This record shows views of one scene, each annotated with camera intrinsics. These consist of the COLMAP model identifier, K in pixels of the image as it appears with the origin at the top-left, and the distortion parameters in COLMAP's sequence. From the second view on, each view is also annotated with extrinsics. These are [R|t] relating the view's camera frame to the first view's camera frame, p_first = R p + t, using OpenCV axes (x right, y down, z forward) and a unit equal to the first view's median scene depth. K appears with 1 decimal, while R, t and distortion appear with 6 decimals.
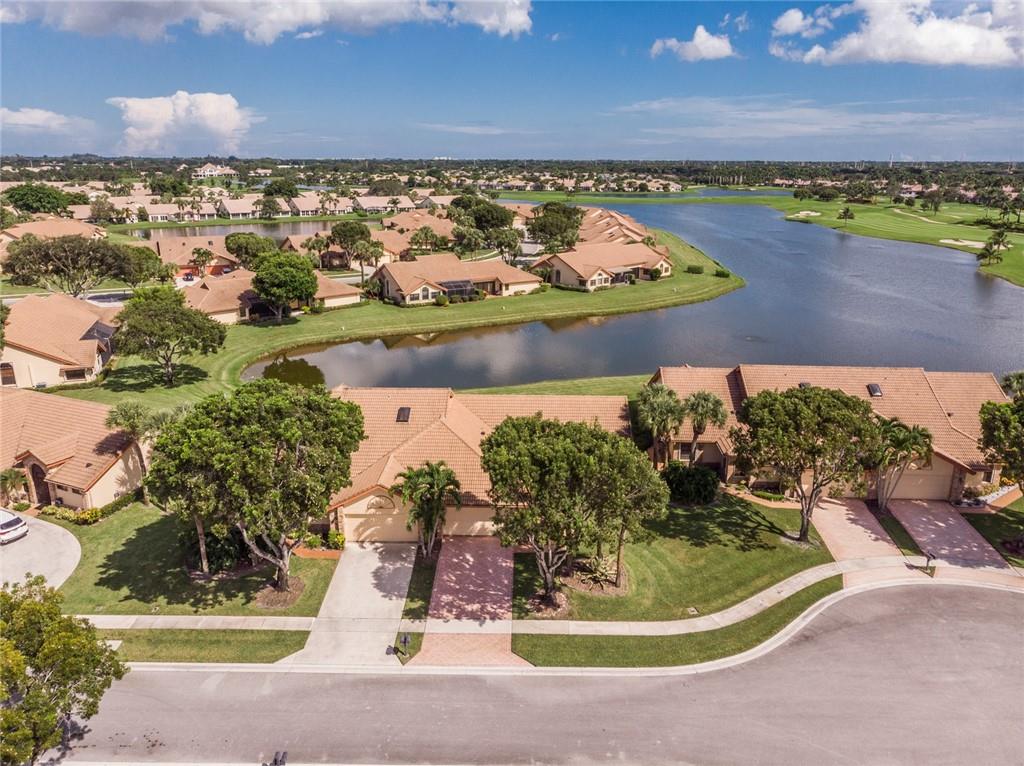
lens RADIAL K [[758.0, 0, 513.5], [0, 758.0, 370.9], [0, 0, 1]] dist [0.003964, 0.006766]
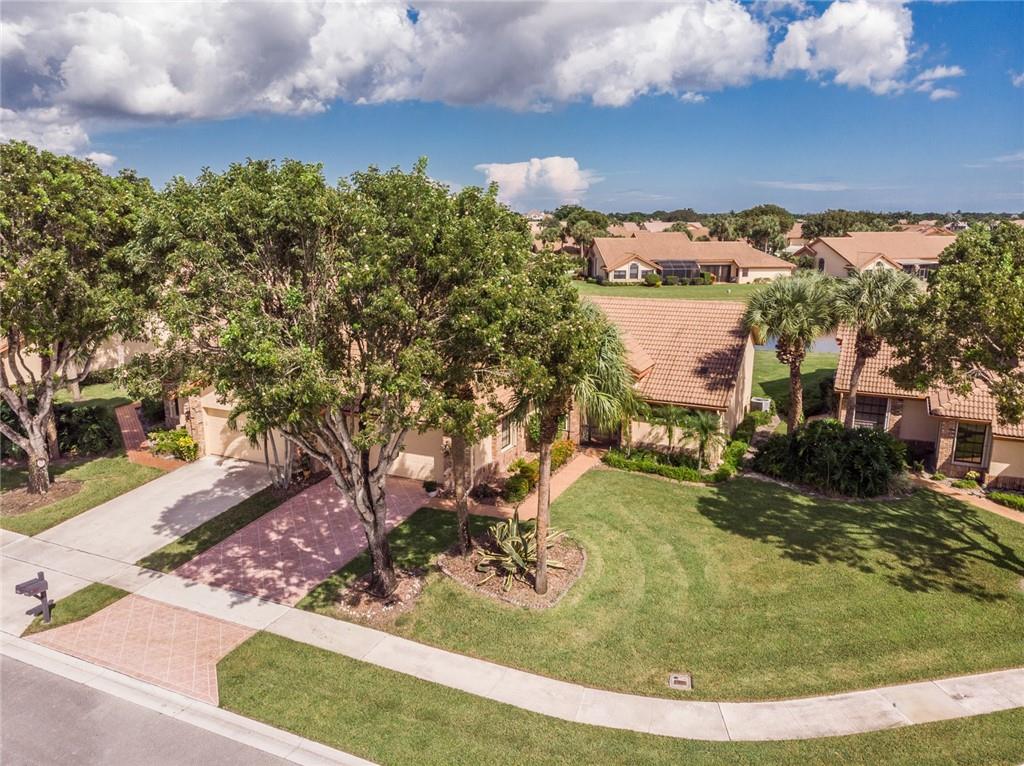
lens RADIAL K [[762.7, 0, 509.4], [0, 762.7, 365.8], [0, 0, 1]] dist [0.003441, 0.000470]
pose [[0.913692, 0.075429, -0.399345, 0.221625], [-0.106281, 0.992778, -0.055652, 0.136066], [0.392263, 0.093292, 0.915110, 0.431883]]
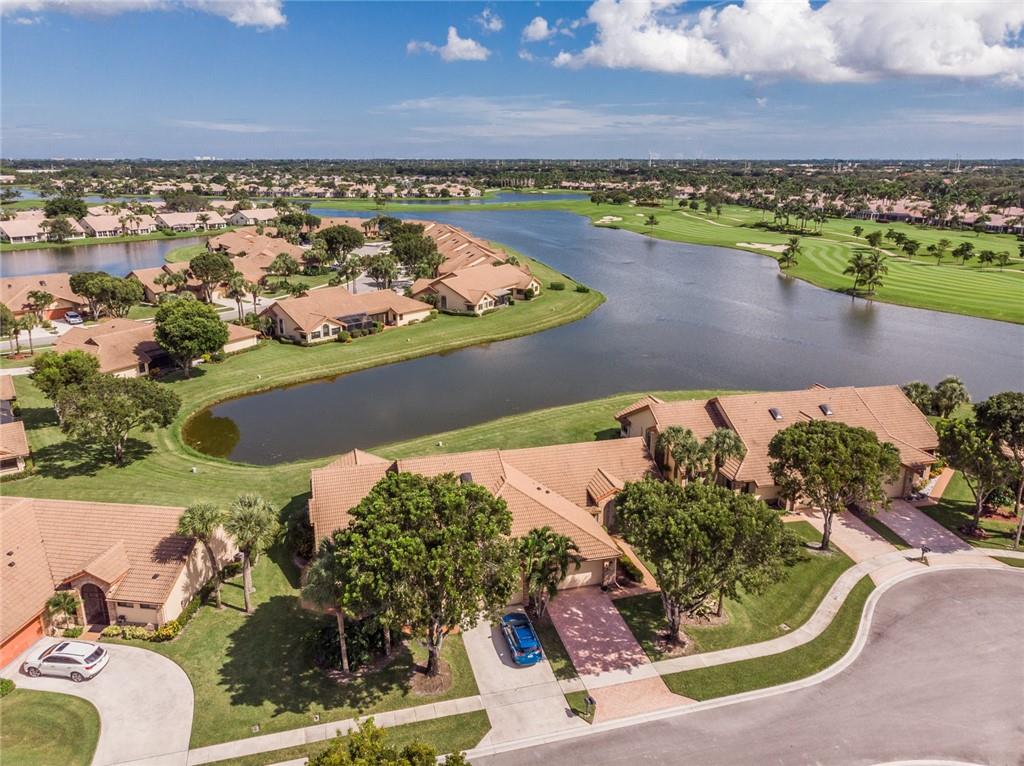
lens RADIAL K [[758.0, 0, 513.5], [0, 758.0, 370.9], [0, 0, 1]] dist [0.003964, 0.006766]
pose [[0.959765, -0.080272, 0.269087, -0.337304], [0.079696, 0.996733, 0.013085, -0.096763], [-0.269259, 0.008886, 0.963027, -0.021700]]
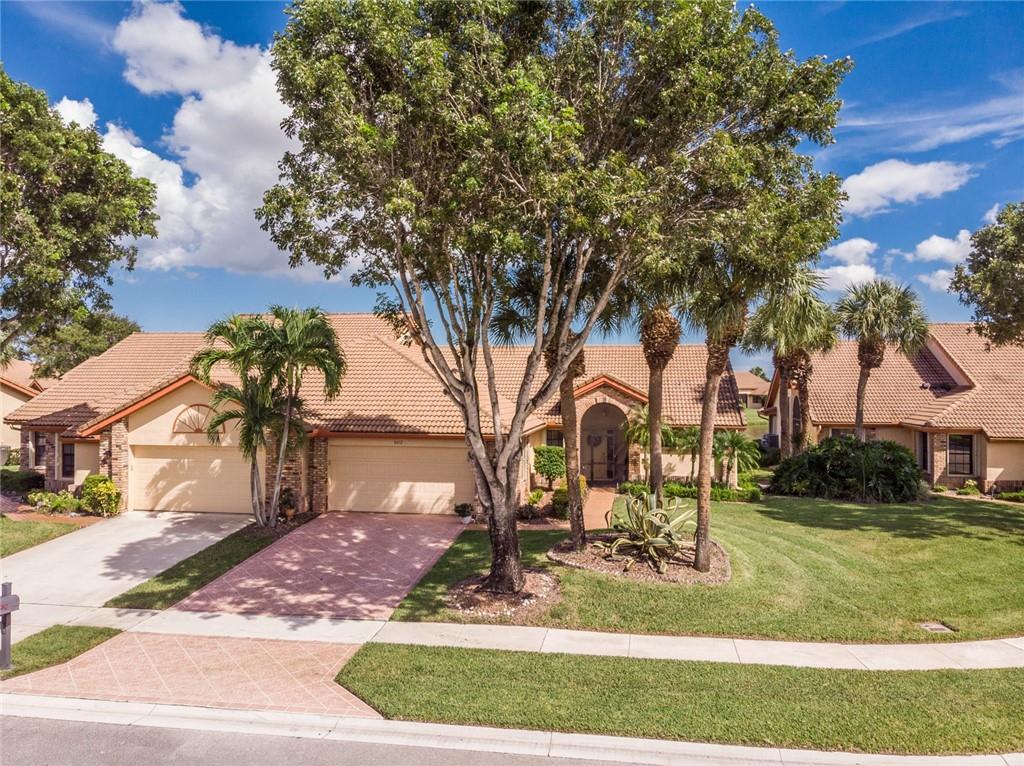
lens RADIAL K [[758.0, 0, 513.5], [0, 758.0, 370.9], [0, 0, 1]] dist [0.003964, 0.006766]
pose [[0.990492, -0.001737, -0.137557, 0.074746], [-0.037704, 0.958205, -0.283587, 0.227957], [0.132300, 0.286078, 0.949029, 0.467438]]
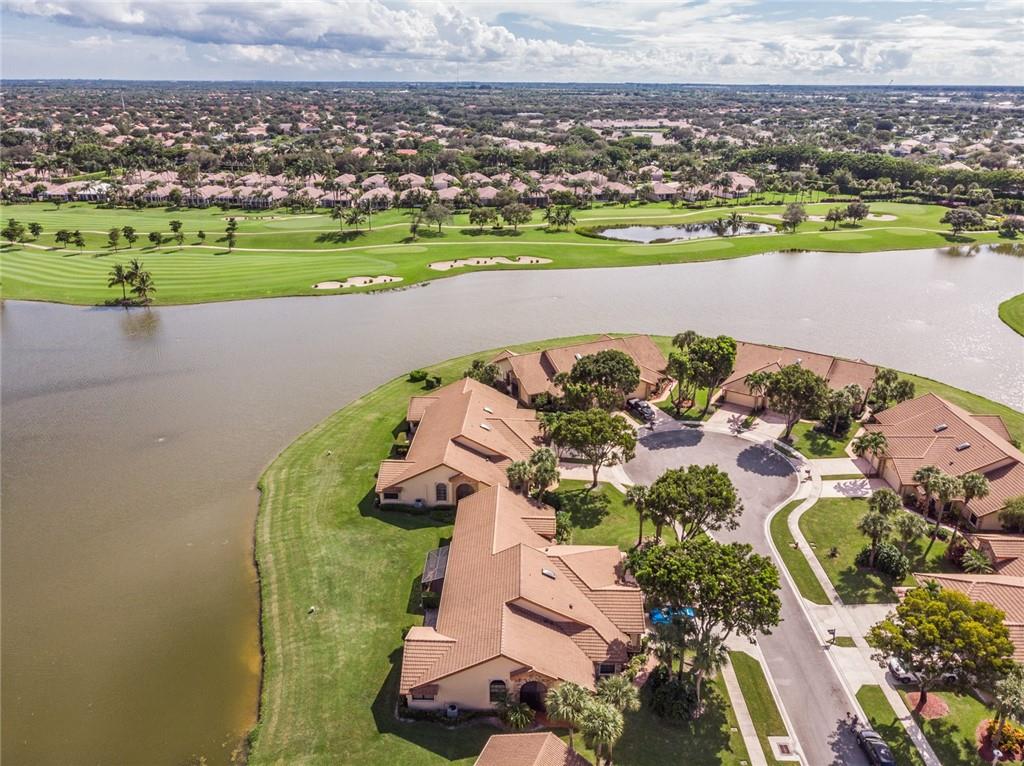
lens RADIAL K [[758.0, 0, 513.5], [0, 758.0, 370.9], [0, 0, 1]] dist [0.003964, 0.006766]
pose [[0.001665, -0.362712, 0.931900, -1.162440], [0.265698, 0.898565, 0.349264, -0.681667], [-0.964055, 0.247022, 0.097867, 0.806723]]
